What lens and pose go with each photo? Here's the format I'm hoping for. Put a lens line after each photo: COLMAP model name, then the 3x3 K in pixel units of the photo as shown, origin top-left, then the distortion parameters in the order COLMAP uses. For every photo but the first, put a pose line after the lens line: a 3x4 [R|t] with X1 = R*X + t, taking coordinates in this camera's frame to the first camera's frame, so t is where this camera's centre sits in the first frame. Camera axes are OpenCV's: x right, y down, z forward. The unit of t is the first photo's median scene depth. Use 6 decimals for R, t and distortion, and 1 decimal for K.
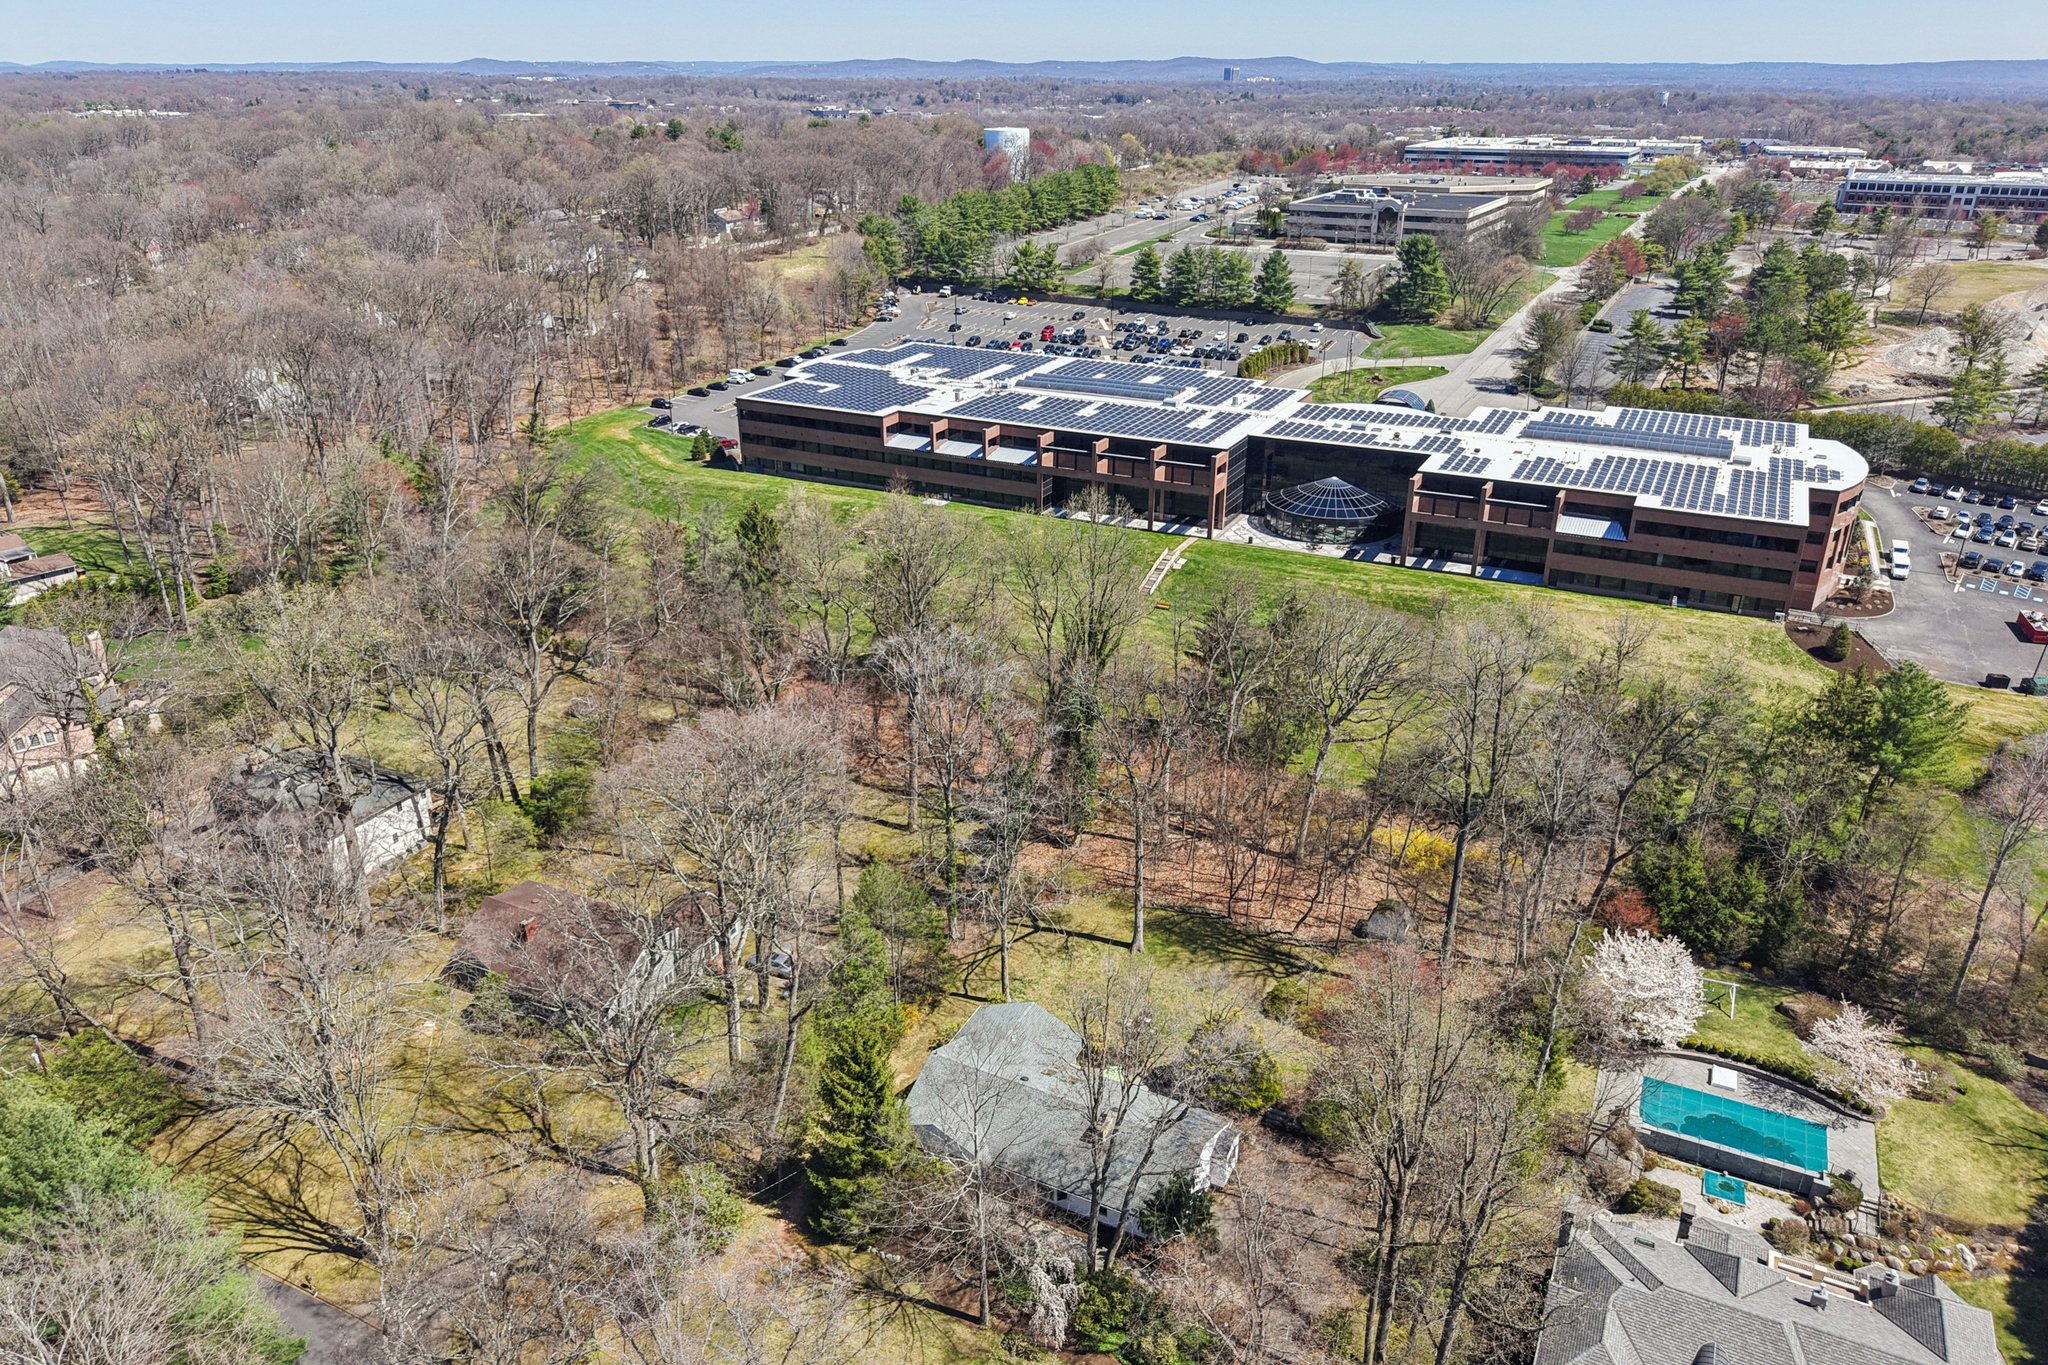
lens RADIAL K [[1379.8, 0, 1030.2], [0, 1379.8, 740.0], [0, 0, 1]] dist [0.028485, -0.040314]
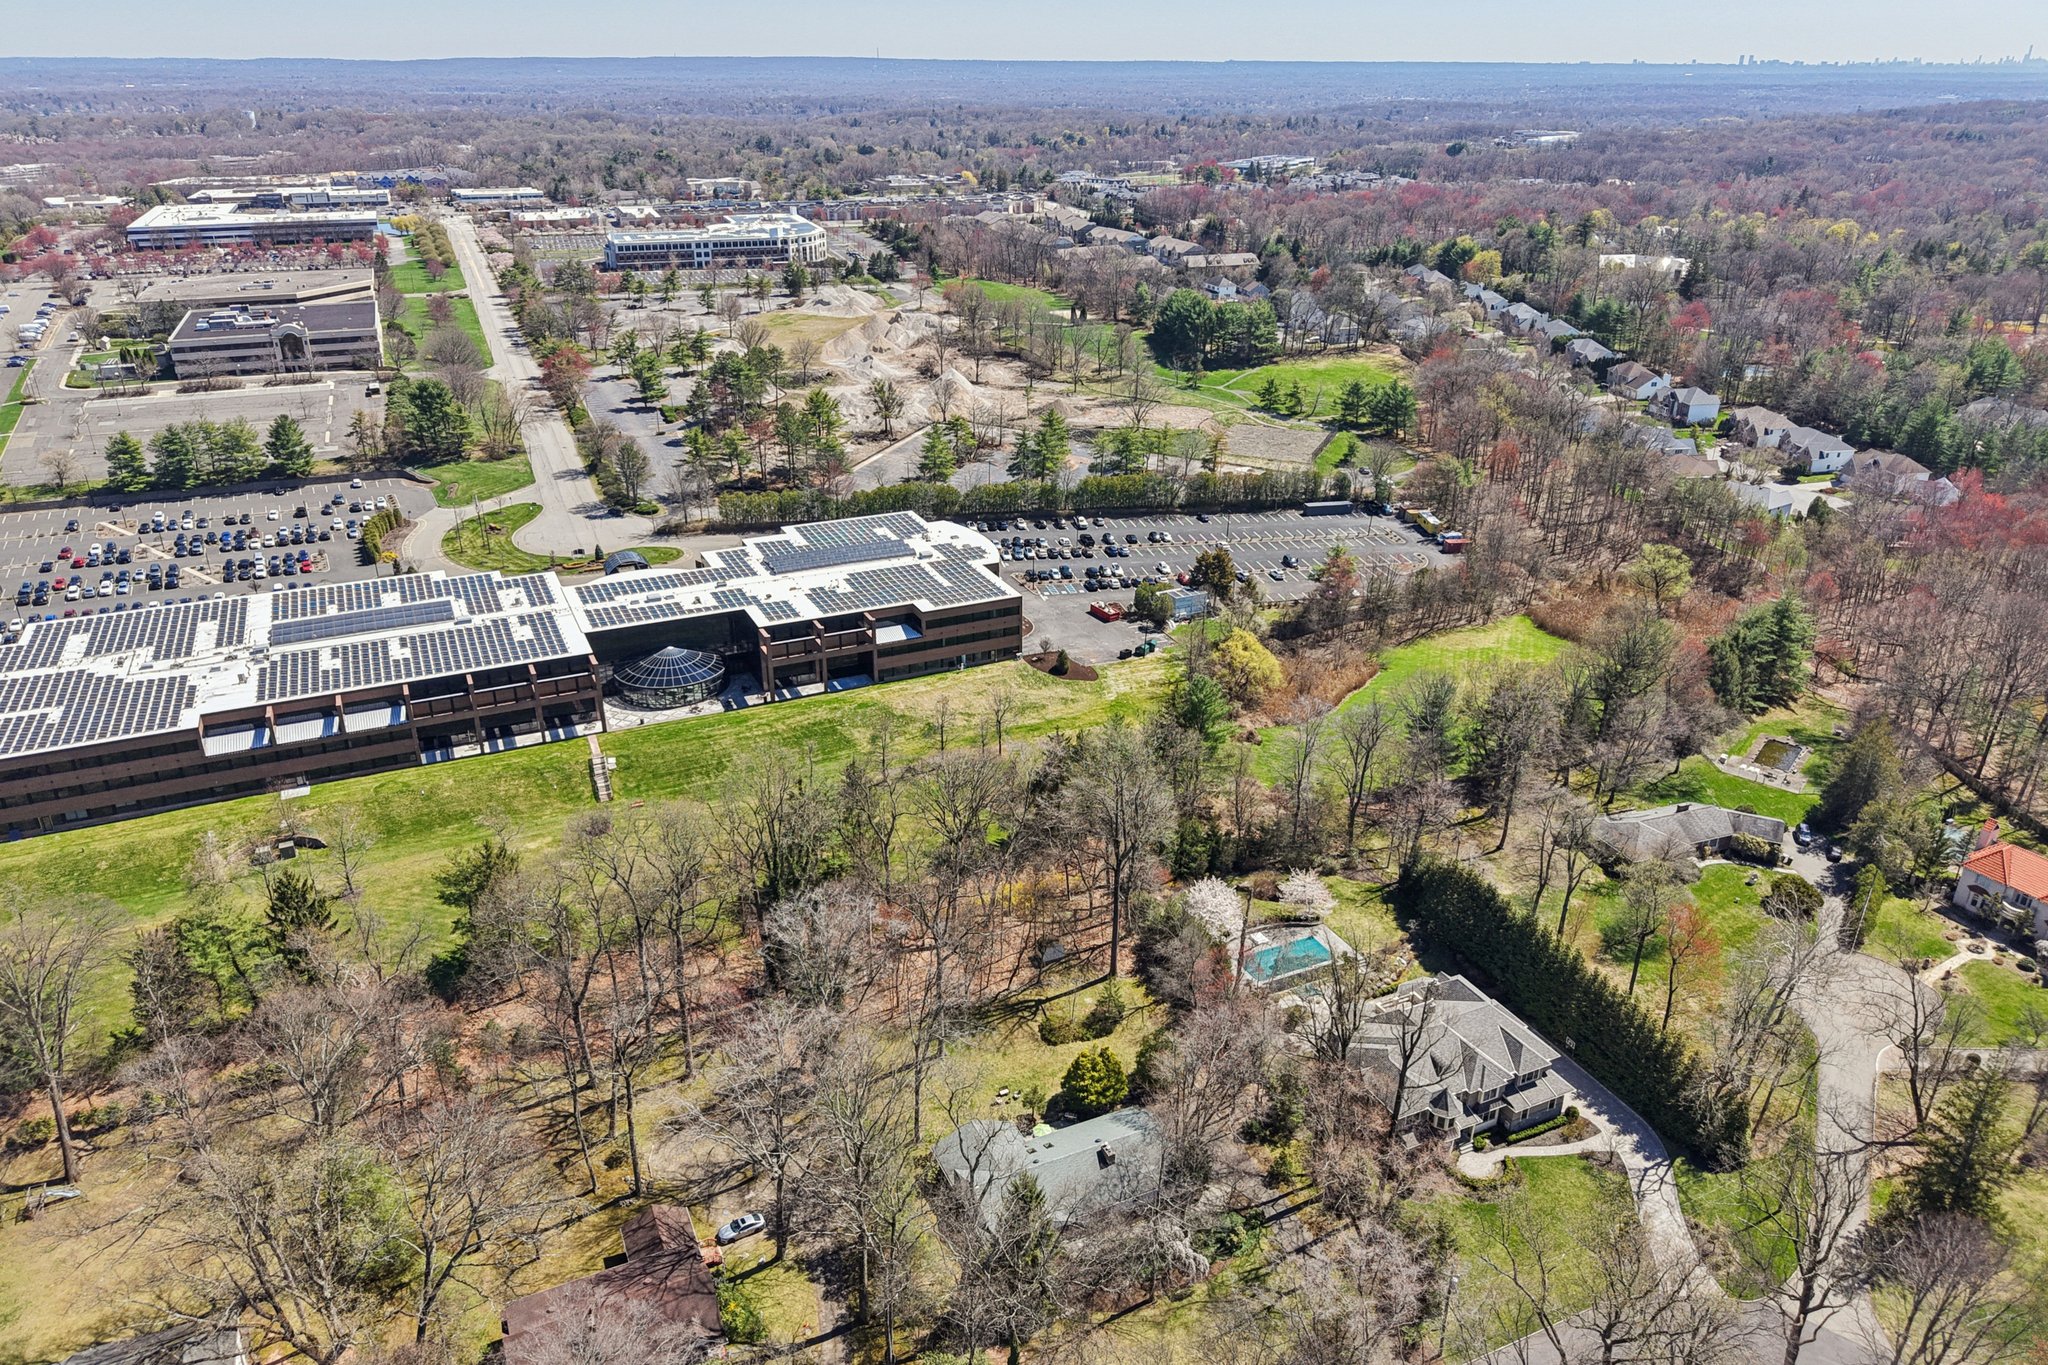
lens RADIAL K [[1379.8, 0, 1030.2], [0, 1379.8, 740.0], [0, 0, 1]] dist [0.028485, -0.040314]
pose [[0.614554, -0.346315, 0.708794, -0.409698], [0.340813, 0.926867, 0.157366, -0.179240], [-0.711456, 0.144857, 0.687639, -0.012662]]
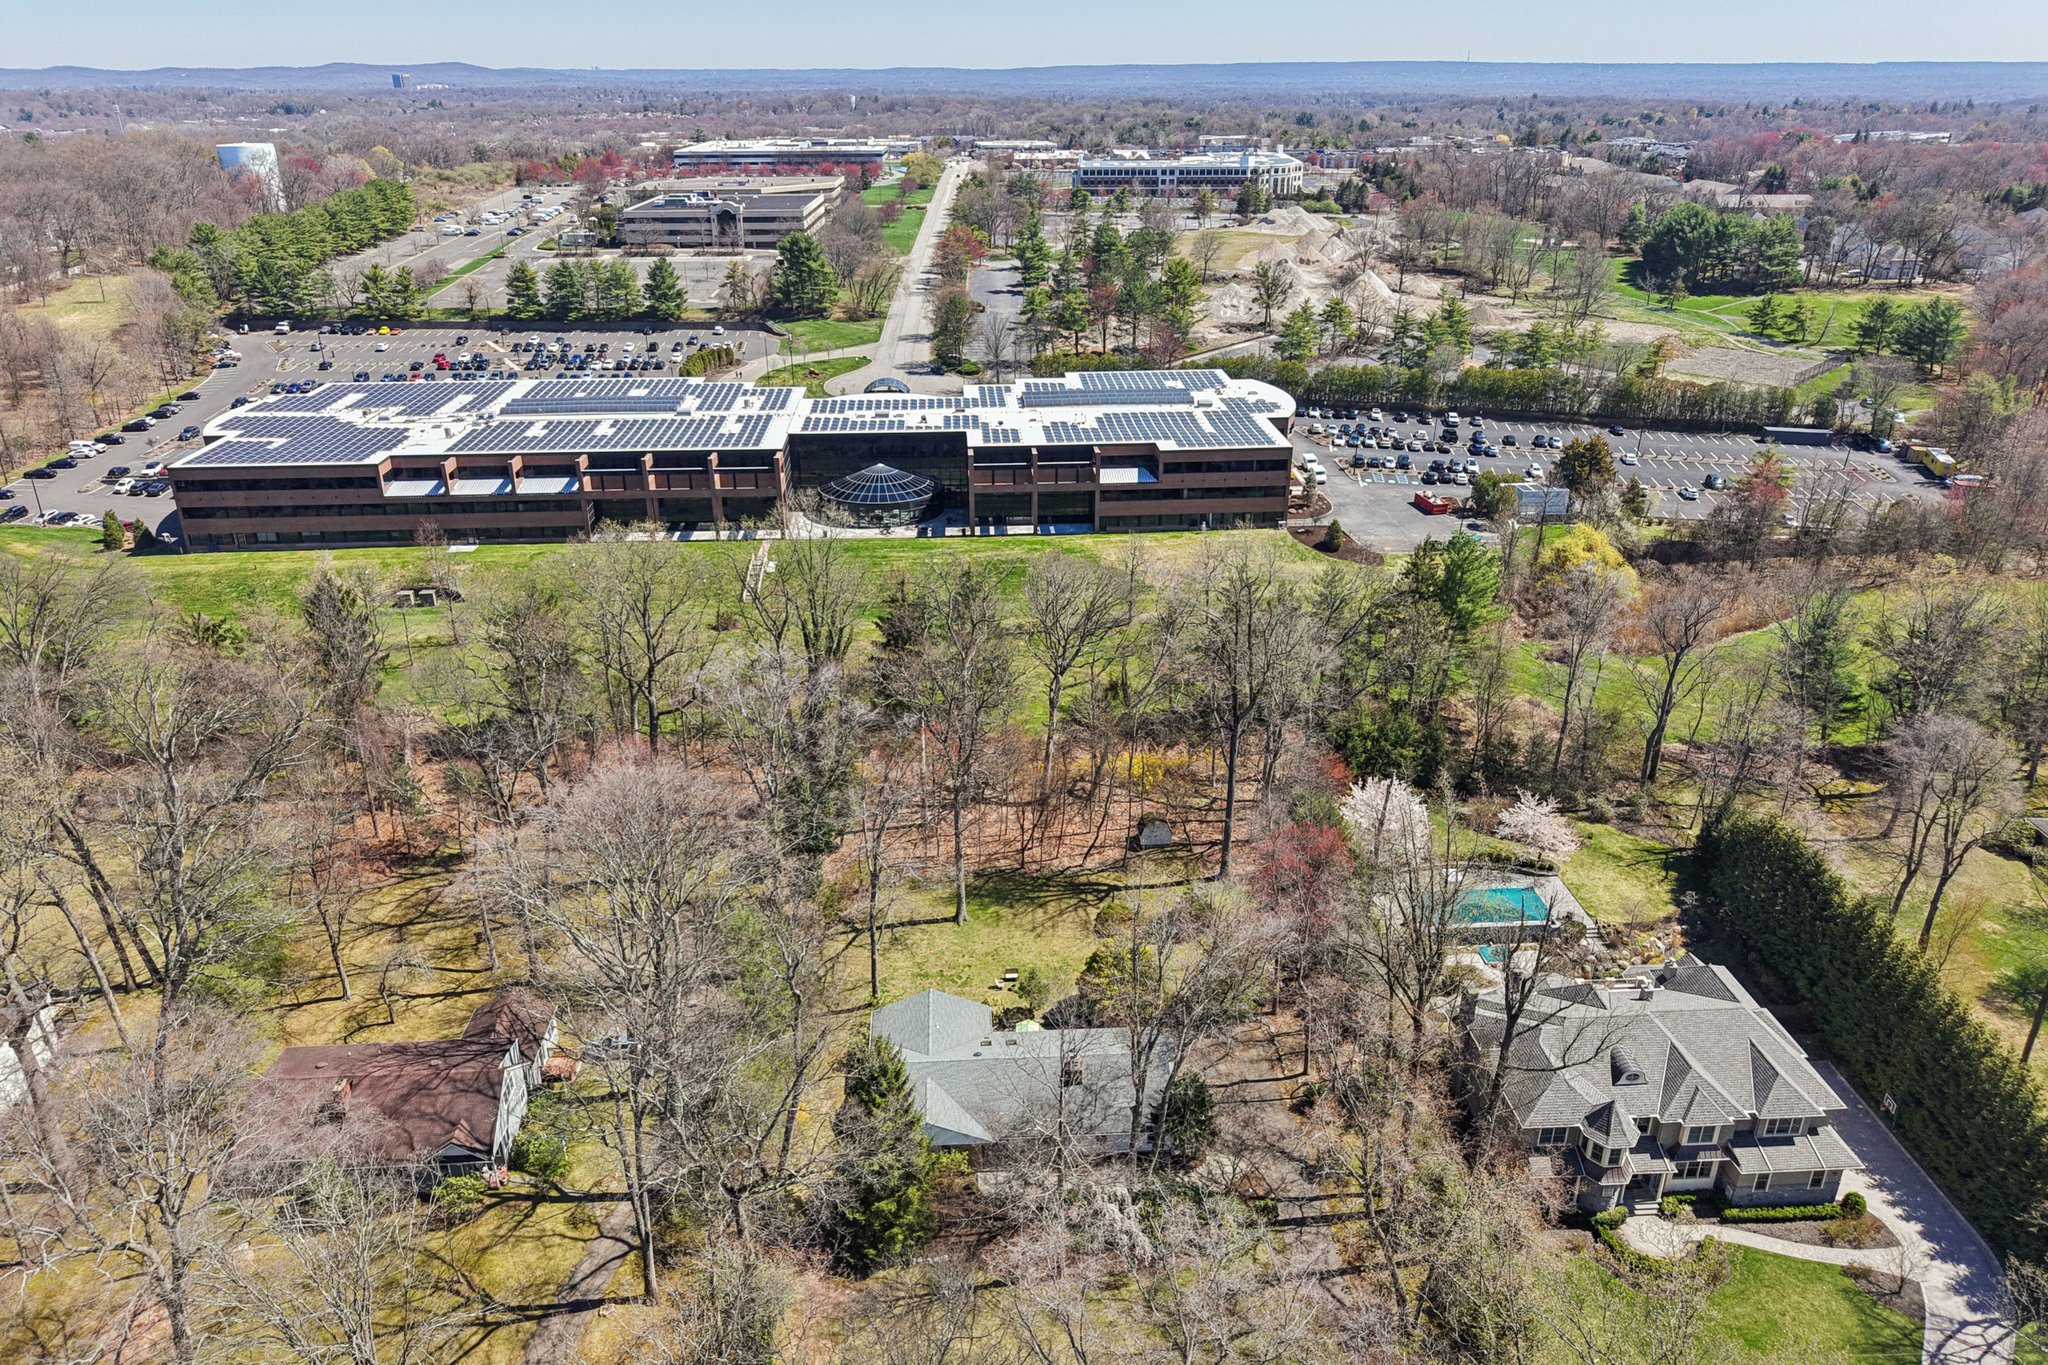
lens RADIAL K [[1379.8, 0, 1030.2], [0, 1379.8, 740.0], [0, 0, 1]] dist [0.028485, -0.040314]
pose [[0.863430, -0.222616, 0.452694, -0.183071], [0.224378, 0.973187, 0.050615, -0.012090], [-0.451823, 0.057872, 0.890228, 0.026159]]
